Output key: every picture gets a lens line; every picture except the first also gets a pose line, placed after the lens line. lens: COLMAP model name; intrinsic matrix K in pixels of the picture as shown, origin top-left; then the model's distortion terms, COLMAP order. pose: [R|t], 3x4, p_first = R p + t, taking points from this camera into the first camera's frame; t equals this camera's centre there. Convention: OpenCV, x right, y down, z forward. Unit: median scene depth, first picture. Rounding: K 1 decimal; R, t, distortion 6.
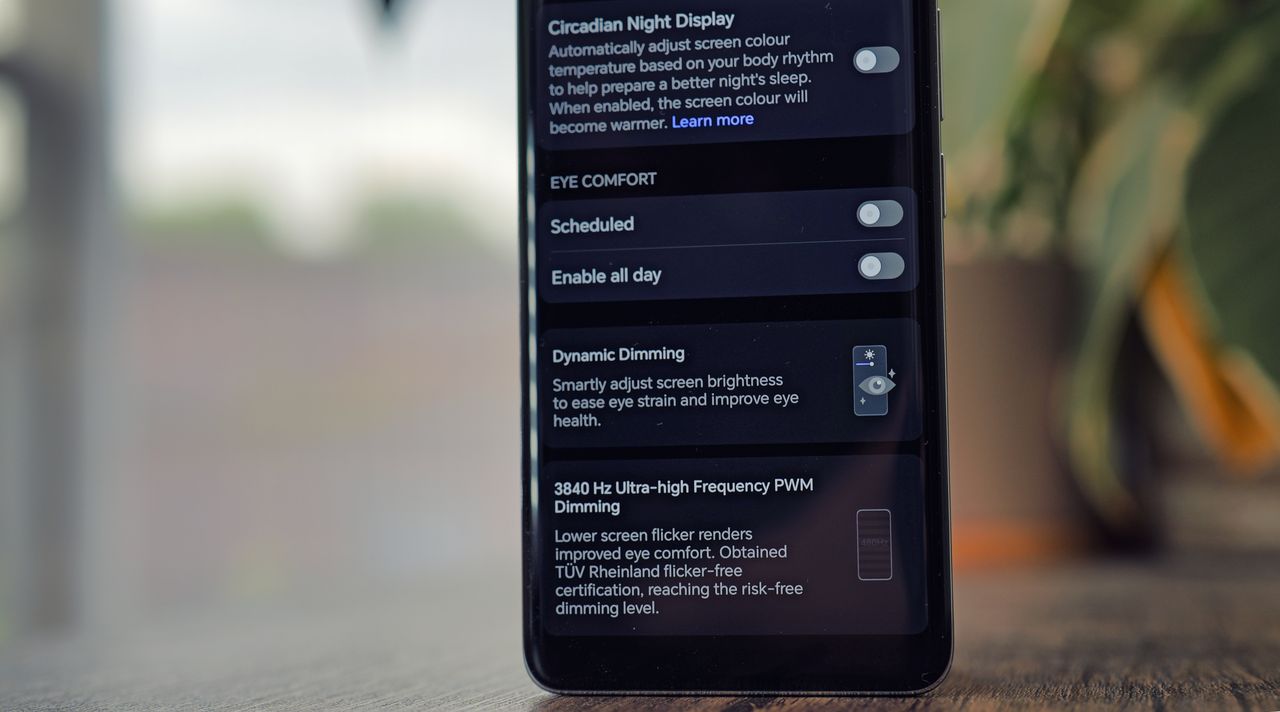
lens RADIAL K [[2207.4, 0, 642.5], [0, 2207.4, 389.7], [0, 0, 1]] dist [-0.006689, -0.009110]
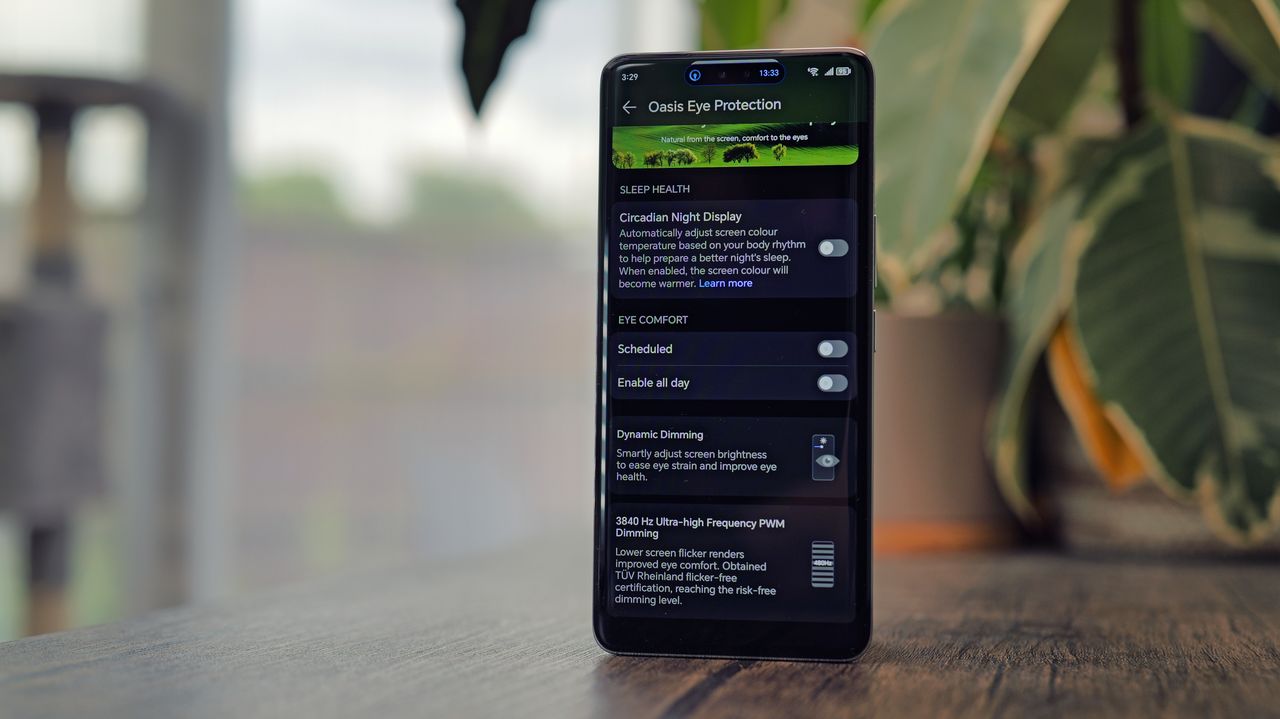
lens RADIAL K [[2157.6, 0, 640.0], [0, 2157.6, 359.5], [0, 0, 1]] dist [-0.009239, -0.005191]
pose [[0.999601, 0.026124, -0.010695, -0.010191], [-0.025864, 0.999383, 0.023773, -0.103439], [0.011310, -0.023486, 0.999660, -0.496792]]
